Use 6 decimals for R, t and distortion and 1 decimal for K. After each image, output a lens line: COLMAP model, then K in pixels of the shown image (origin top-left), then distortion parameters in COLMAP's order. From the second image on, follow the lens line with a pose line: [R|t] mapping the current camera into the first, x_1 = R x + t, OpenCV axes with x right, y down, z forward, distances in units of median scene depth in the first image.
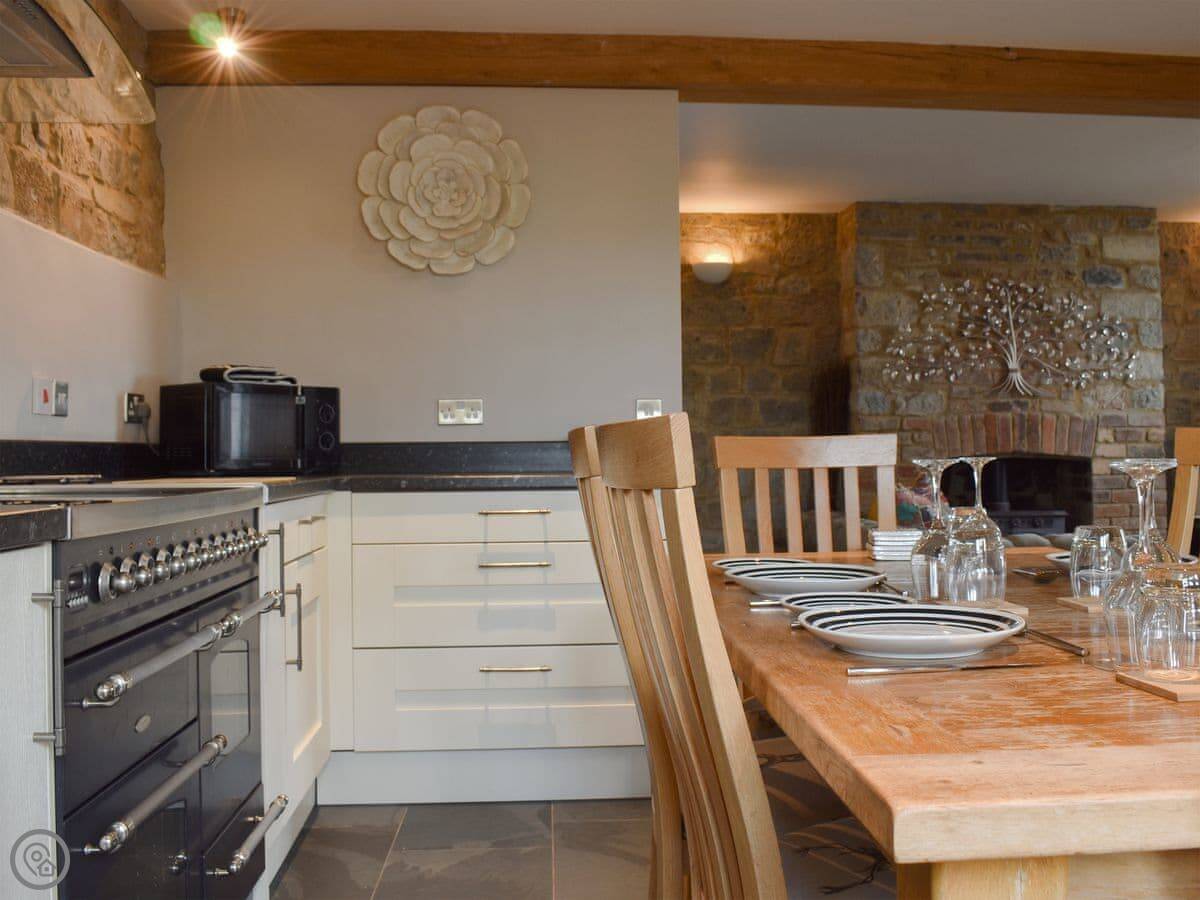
lens RADIAL K [[1127.5, 0, 624.7], [0, 1127.5, 405.7], [0, 0, 1]] dist [-0.110673, 0.018619]
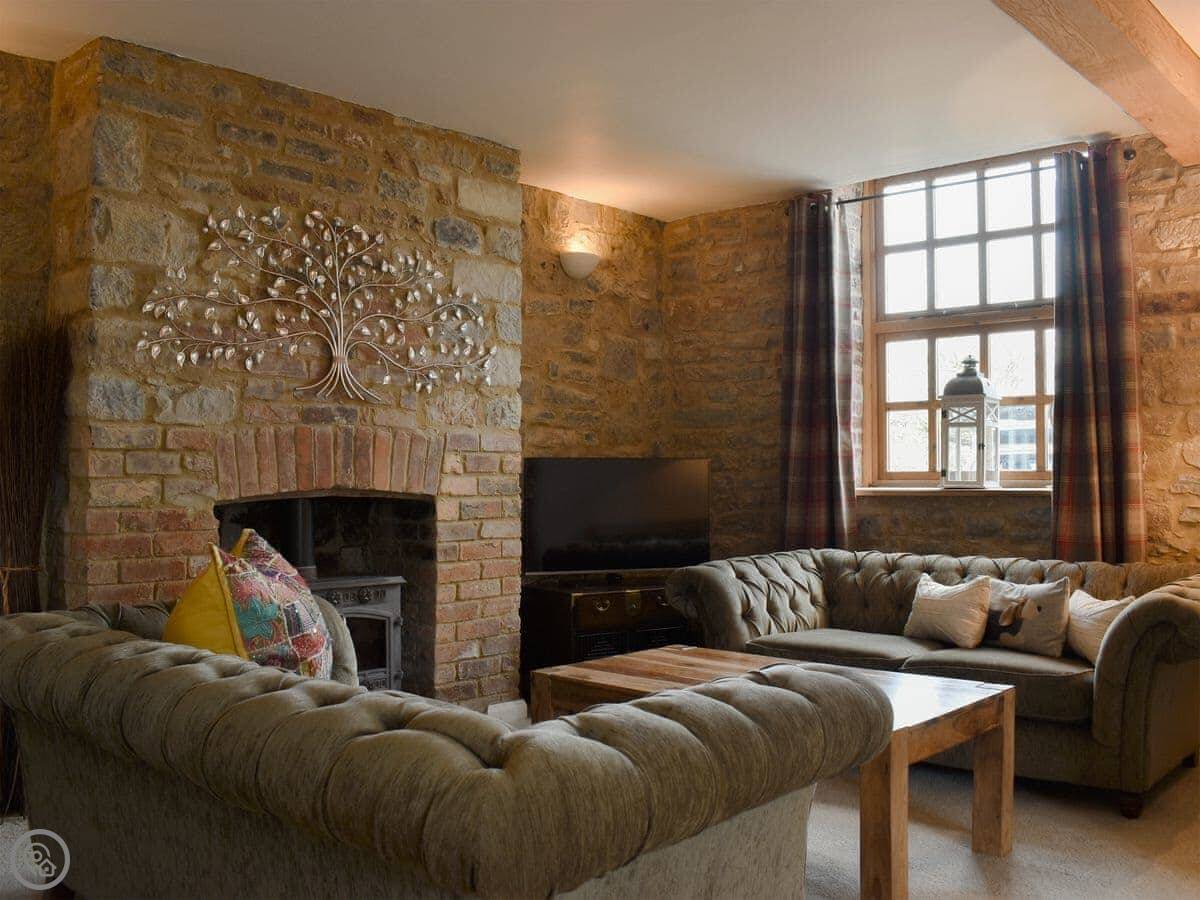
lens RADIAL K [[1126.9, 0, 600.0], [0, 1126.9, 450.0], [0, 0, 1]] dist [-0.108845, 0.013620]
pose [[0.731576, 0.018939, 0.681496, 0.024165], [-0.031105, 0.999500, 0.005615, 0.011757], [-0.681049, -0.025306, 0.731800, 0.427855]]
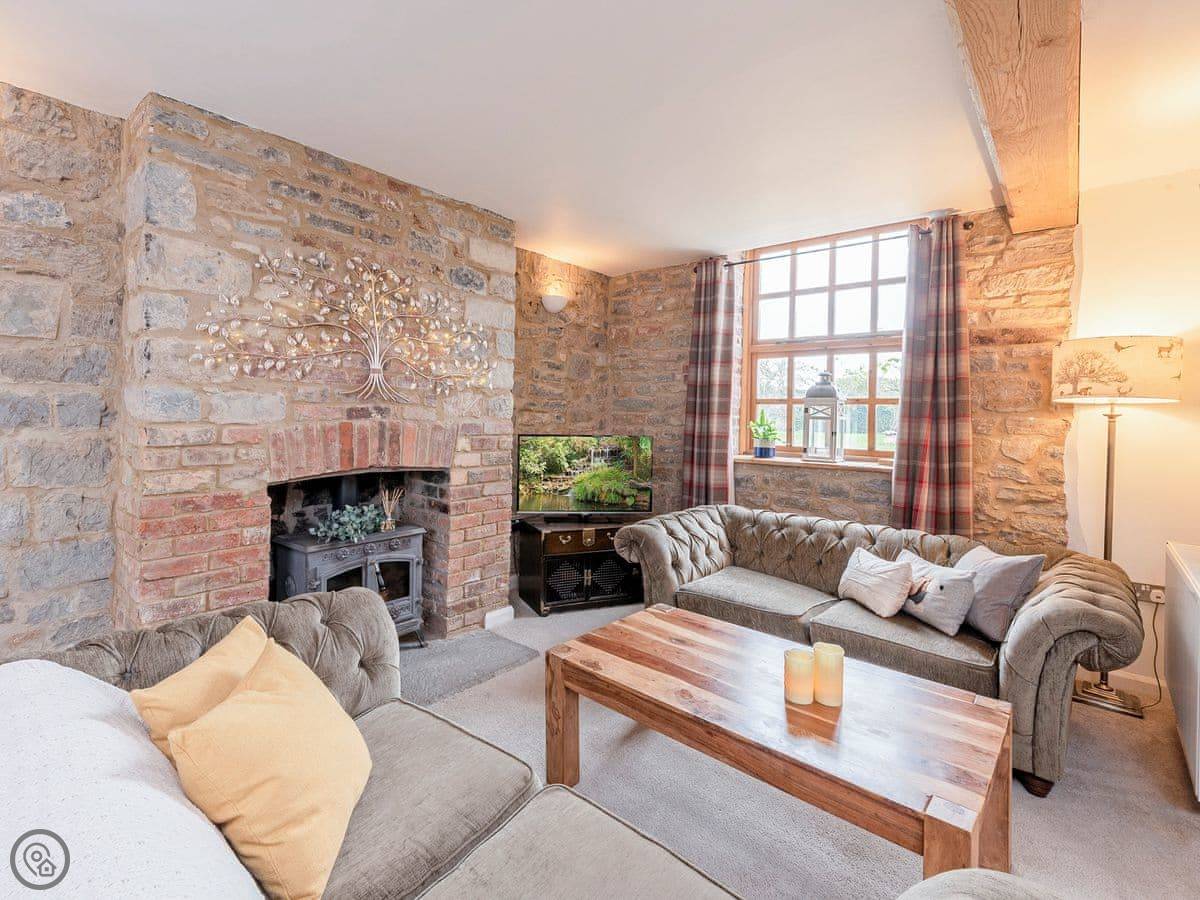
lens RADIAL K [[582.8, 0, 565.5], [0, 582.8, 415.1], [0, 0, 1]] dist [0.002013, 0.000285]
pose [[0.724526, 0.015626, 0.689070, 0.149239], [-0.049368, 0.998352, 0.029268, -0.018040], [-0.687477, -0.055223, 0.724103, 0.575433]]
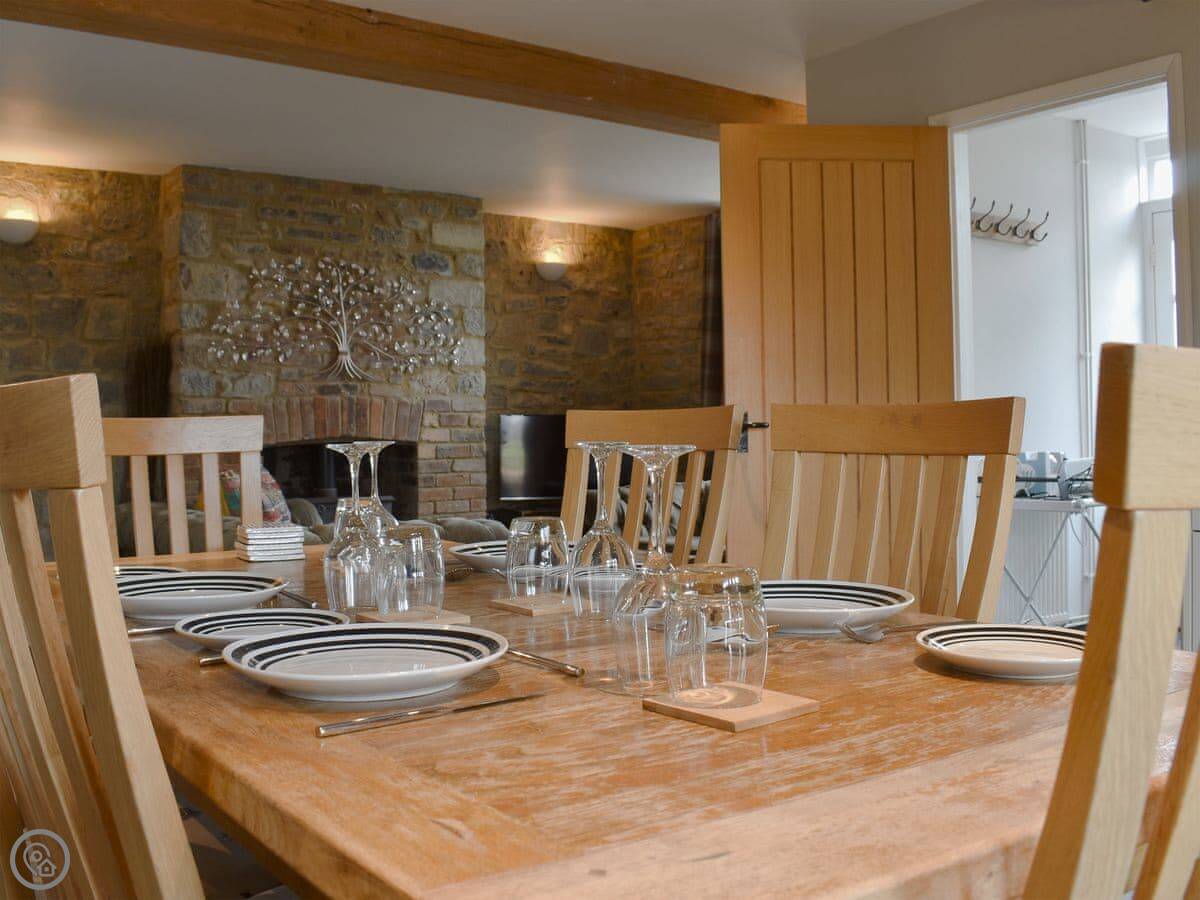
lens RADIAL K [[1152.7, 0, 543.4], [0, 1152.7, 406.7], [0, 0, 1]] dist [-0.099171, 0.006650]
pose [[0.862563, 0.008438, 0.505878, -0.008126], [-0.015936, 0.999818, 0.010494, 0.002024], [-0.505698, -0.017113, 0.862541, 0.041783]]
